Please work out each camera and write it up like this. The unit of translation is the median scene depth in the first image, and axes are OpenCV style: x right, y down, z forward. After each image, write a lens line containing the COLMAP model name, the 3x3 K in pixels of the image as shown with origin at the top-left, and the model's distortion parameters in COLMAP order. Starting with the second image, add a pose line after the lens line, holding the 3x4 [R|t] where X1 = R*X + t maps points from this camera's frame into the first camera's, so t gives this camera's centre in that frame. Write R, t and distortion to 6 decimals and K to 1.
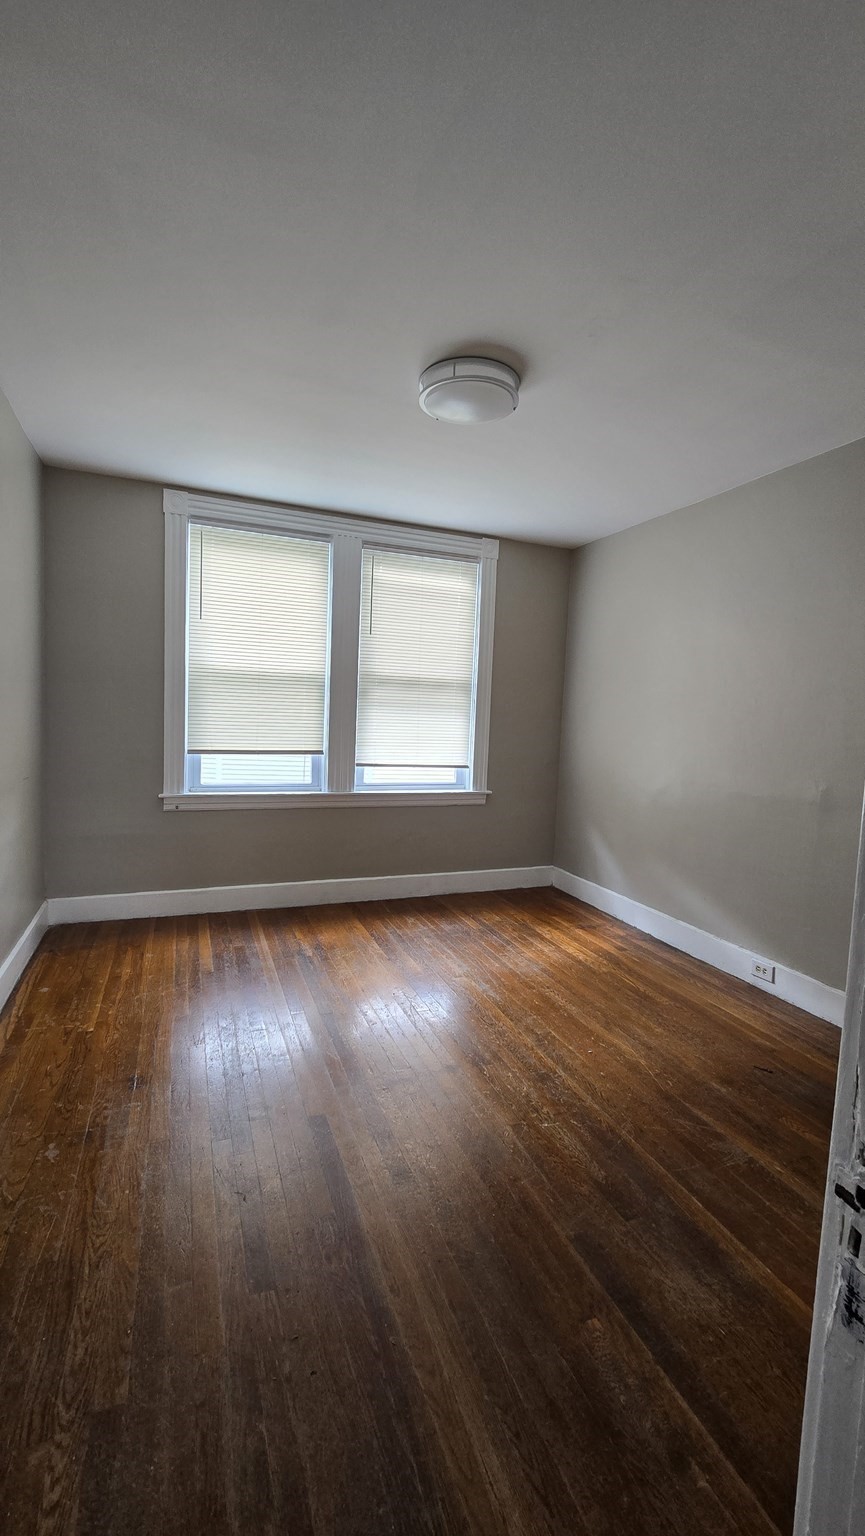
lens RADIAL K [[618.2, 0, 406.0], [0, 618.2, 766.0], [0, 0, 1]] dist [-0.001022, -0.000200]
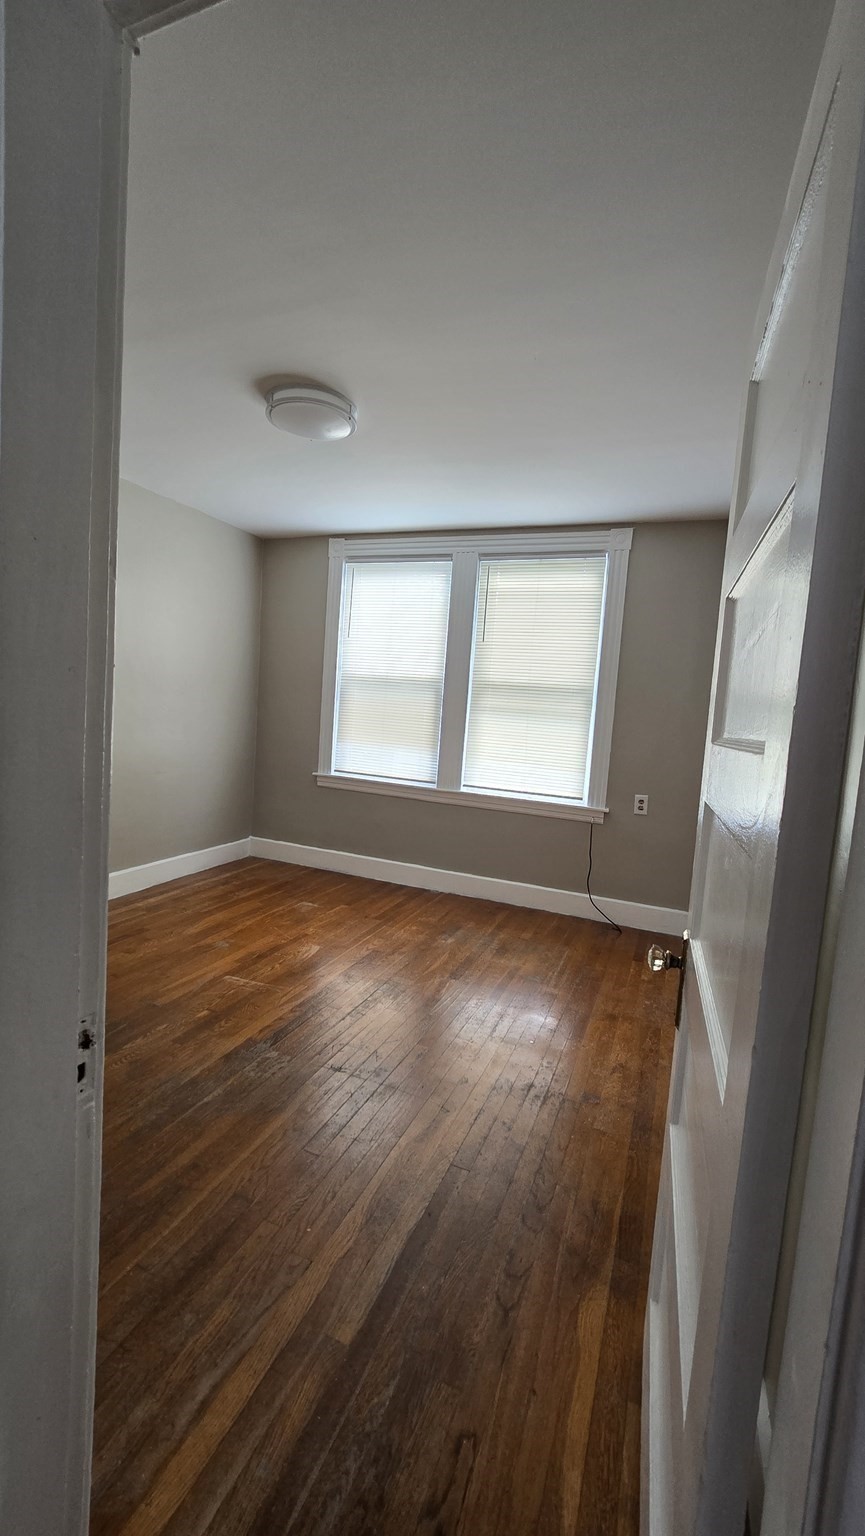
lens RADIAL K [[582.6, 0, 432.5], [0, 582.6, 768.0], [0, 0, 1]] dist [-0.000041, -0.000030]
pose [[0.744079, 0.080853, -0.663181, 0.551494], [-0.102963, 0.994669, 0.005745, 0.002669], [0.660110, 0.064008, 0.748437, 0.220906]]
